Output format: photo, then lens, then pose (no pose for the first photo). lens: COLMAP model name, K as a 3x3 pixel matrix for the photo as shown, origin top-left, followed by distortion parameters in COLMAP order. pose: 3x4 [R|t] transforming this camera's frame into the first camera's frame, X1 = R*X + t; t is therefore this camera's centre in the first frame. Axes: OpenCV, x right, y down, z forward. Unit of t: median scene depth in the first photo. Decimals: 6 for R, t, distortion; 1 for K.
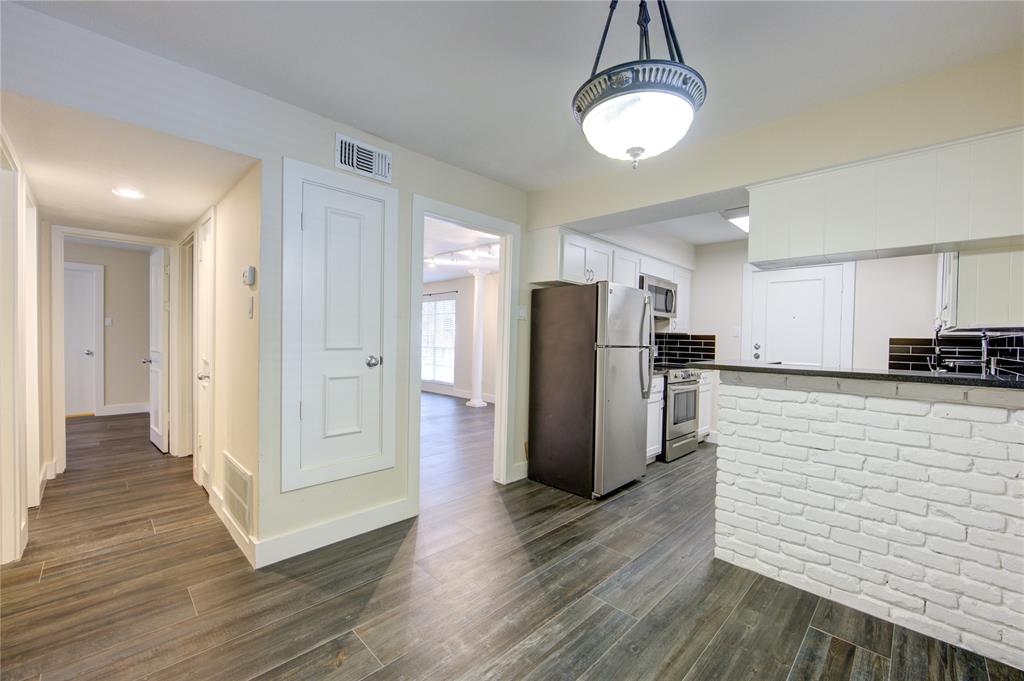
lens RADIAL K [[434.3, 0, 508.3], [0, 434.3, 345.7], [0, 0, 1]] dist [-0.003157, -0.001193]
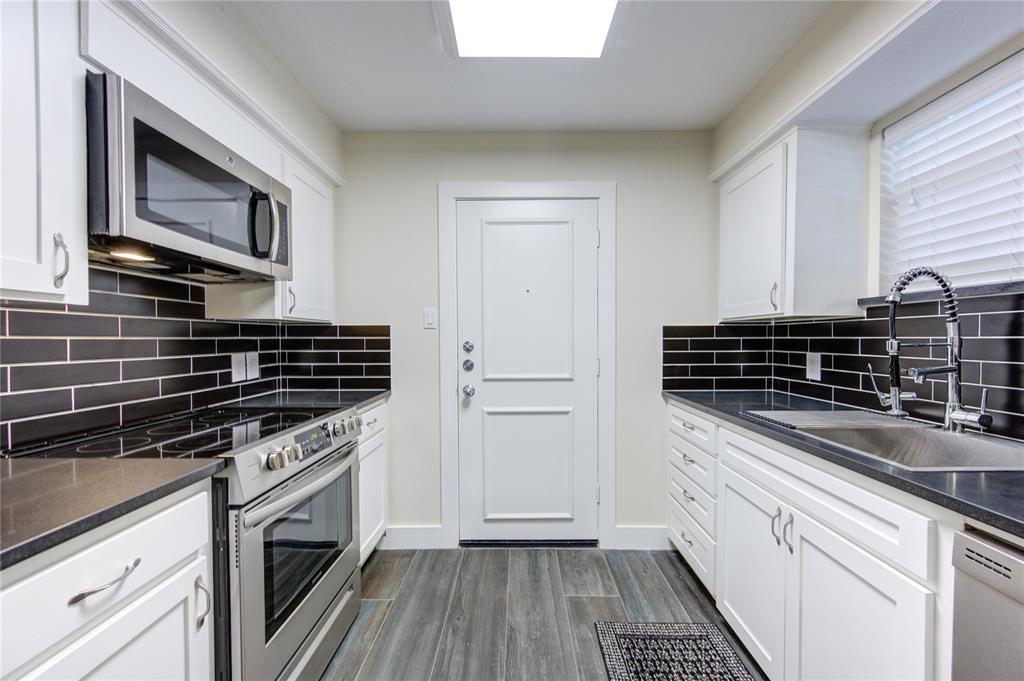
lens RADIAL K [[404.1, 0, 515.3], [0, 404.1, 343.6], [0, 0, 1]] dist [0.007857, -0.000114]
pose [[0.721606, -0.033083, 0.691513, 0.290698], [0.032974, 0.999366, 0.013402, -0.006212], [-0.691518, 0.013131, 0.722240, 0.631985]]
